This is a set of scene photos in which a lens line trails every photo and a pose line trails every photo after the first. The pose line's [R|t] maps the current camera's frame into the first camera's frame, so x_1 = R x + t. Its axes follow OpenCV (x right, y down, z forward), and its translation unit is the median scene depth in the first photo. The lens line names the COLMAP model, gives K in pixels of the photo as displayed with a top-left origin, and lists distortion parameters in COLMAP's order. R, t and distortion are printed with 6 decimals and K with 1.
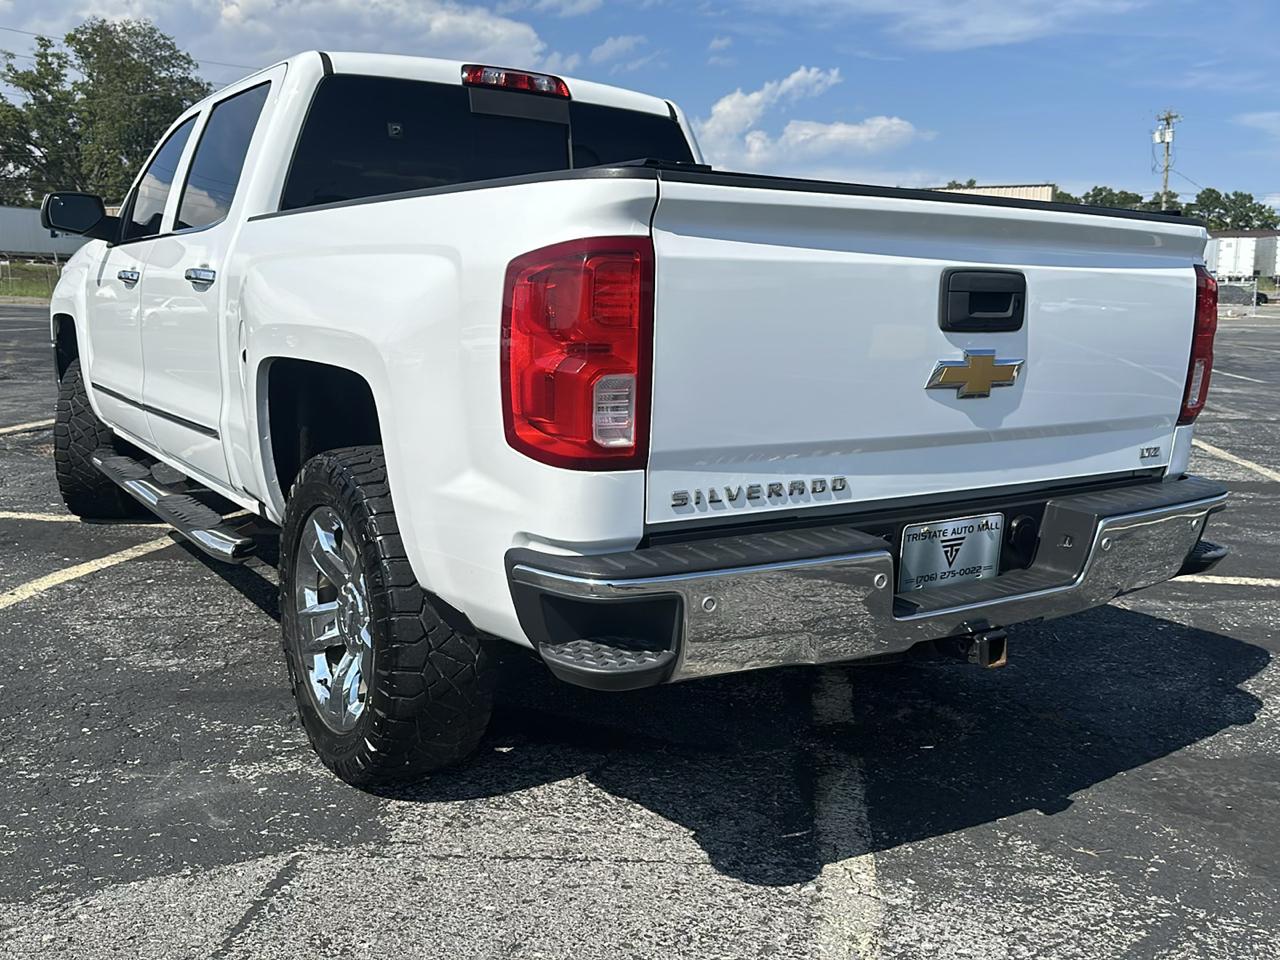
lens RADIAL K [[1138.9, 0, 635.8], [0, 1138.9, 483.8], [0, 0, 1]] dist [0.102458, -0.171373]
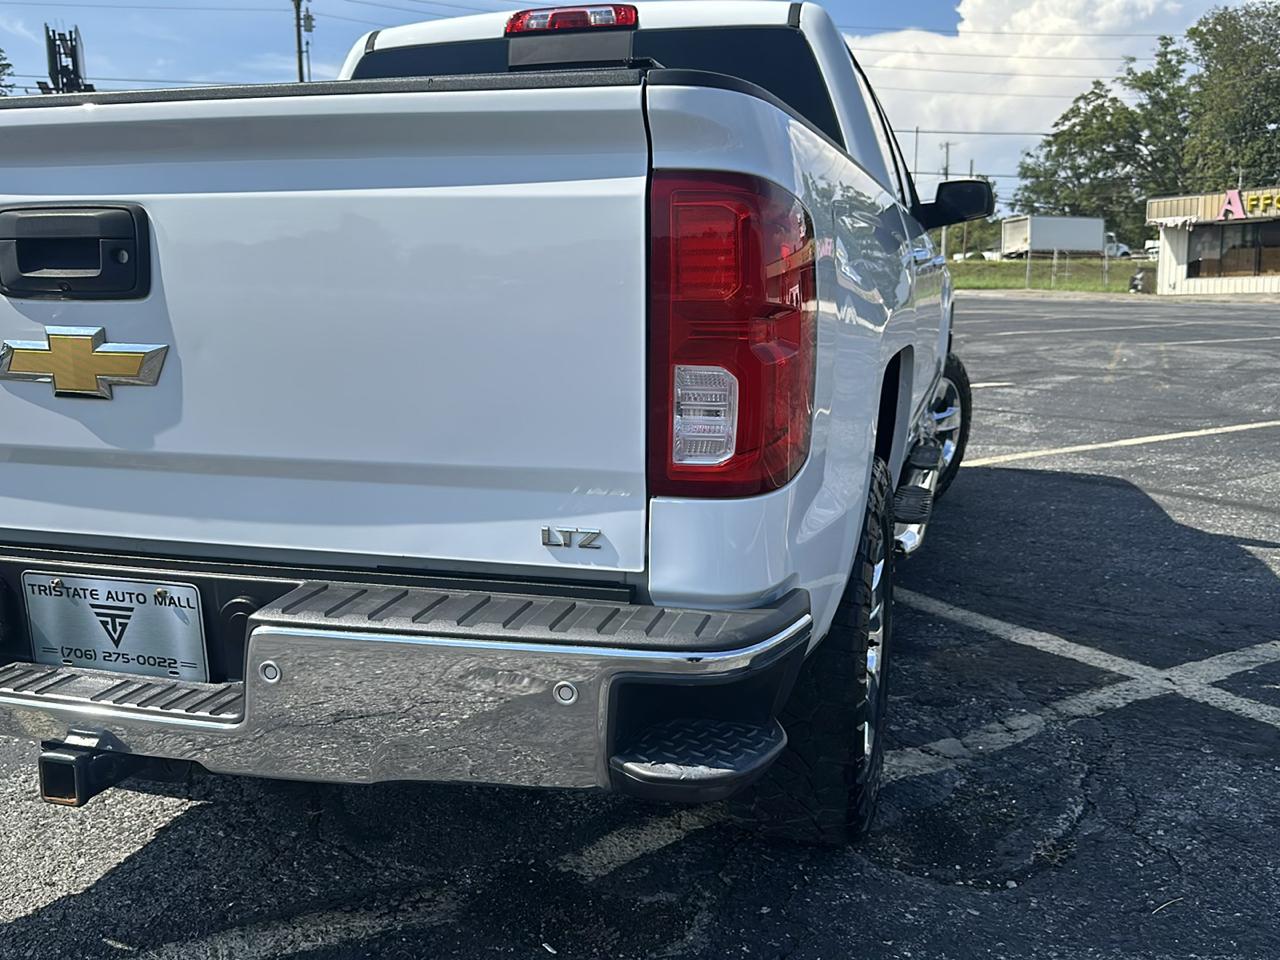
lens RADIAL K [[1138.9, 0, 645.8], [0, 1138.9, 484.4], [0, 0, 1]] dist [0.102458, -0.171373]
pose [[0.638248, 0.117147, -0.760865, 0.983774], [-0.113123, 0.991897, 0.057825, -0.098112], [0.761474, 0.049164, 0.646328, 0.791780]]
